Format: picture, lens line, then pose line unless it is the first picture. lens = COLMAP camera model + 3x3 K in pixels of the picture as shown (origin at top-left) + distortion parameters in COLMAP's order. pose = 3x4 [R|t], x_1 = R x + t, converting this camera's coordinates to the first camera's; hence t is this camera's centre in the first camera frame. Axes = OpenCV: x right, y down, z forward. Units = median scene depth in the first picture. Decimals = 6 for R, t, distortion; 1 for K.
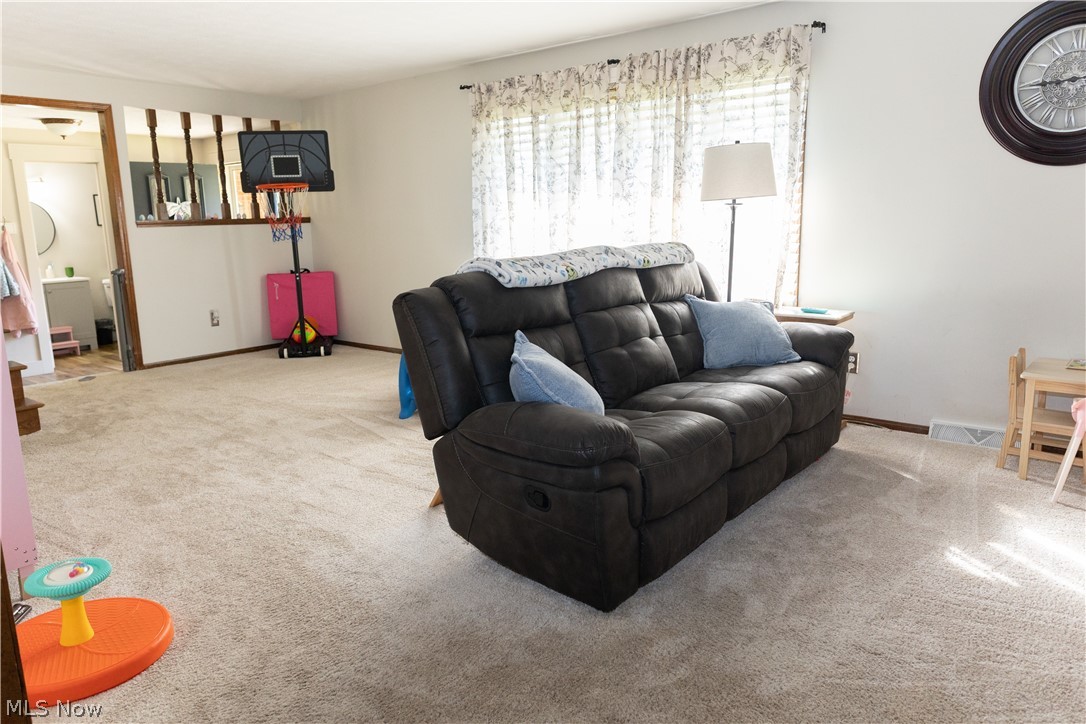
lens RADIAL K [[743.3, 0, 543.0], [0, 743.3, 362.0], [0, 0, 1]] dist [0.023767, -0.026503]
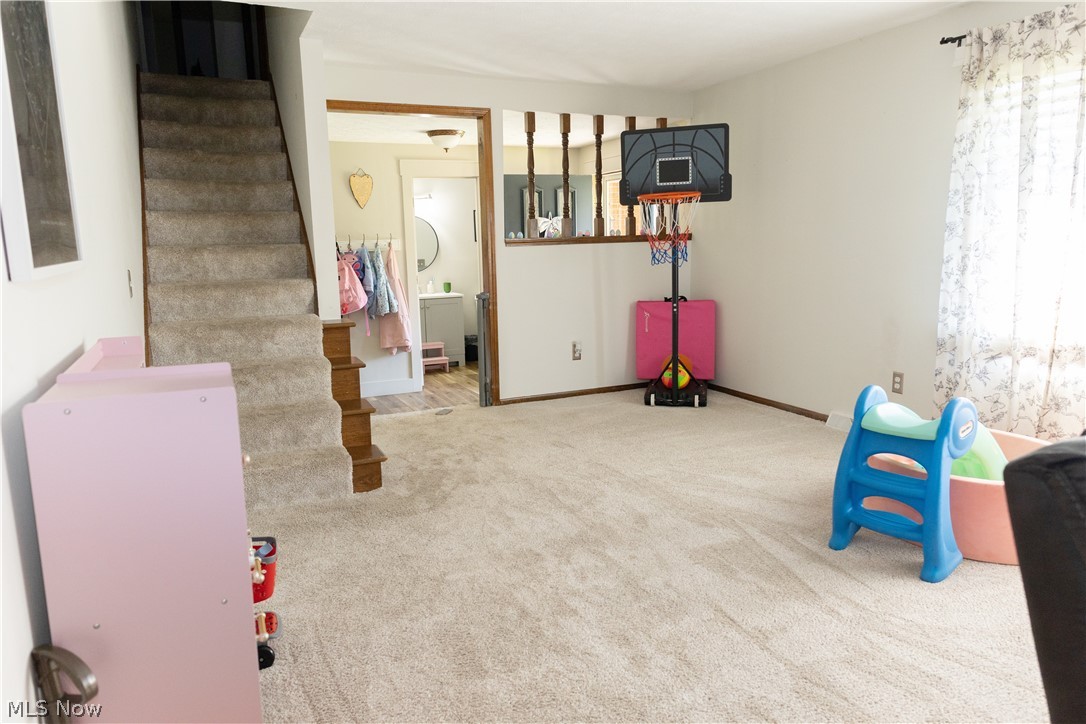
lens RADIAL K [[743.3, 0, 543.0], [0, 743.3, 362.0], [0, 0, 1]] dist [0.023767, -0.026503]
pose [[0.897884, 0.073526, -0.434048, -0.109005], [-0.080029, 0.996787, 0.003302, -0.049269], [0.432896, 0.031772, 0.900884, 0.225743]]
